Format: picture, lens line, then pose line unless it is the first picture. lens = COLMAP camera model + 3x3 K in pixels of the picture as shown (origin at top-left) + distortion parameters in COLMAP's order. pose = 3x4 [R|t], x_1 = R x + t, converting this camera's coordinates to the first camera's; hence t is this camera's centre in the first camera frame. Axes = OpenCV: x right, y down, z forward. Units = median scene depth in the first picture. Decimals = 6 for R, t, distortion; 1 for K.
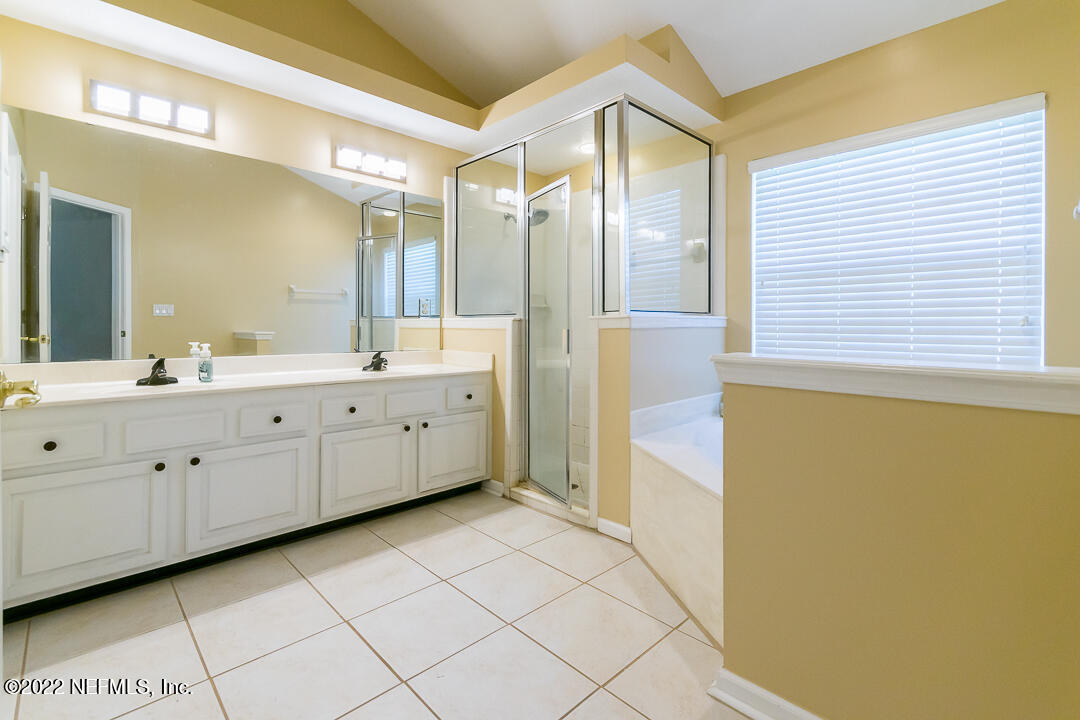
lens RADIAL K [[485.9, 0, 512.2], [0, 485.9, 331.3], [0, 0, 1]] dist [0.005079, -0.001232]
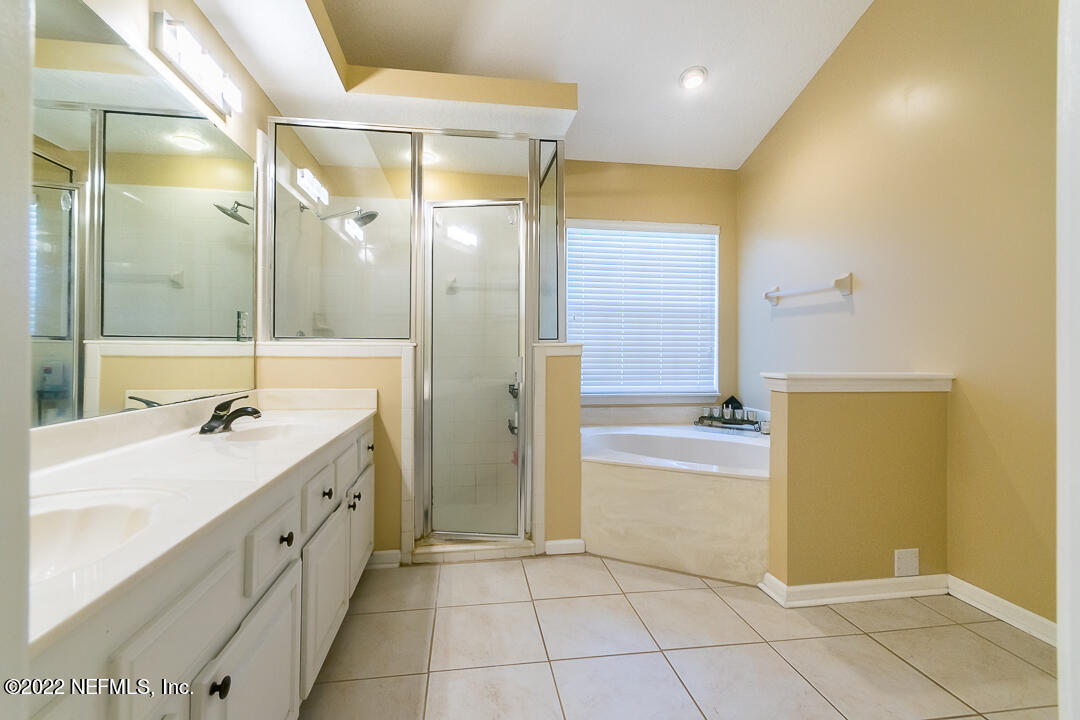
lens RADIAL K [[485.9, 0, 534.6], [0, 485.9, 349.8], [0, 0, 1]] dist [0.005079, -0.001232]
pose [[0.569735, 0.000821, 0.821828, -0.611906], [0.009058, 0.999932, -0.007278, -0.008904], [-0.821779, 0.011591, 0.569689, 0.397119]]
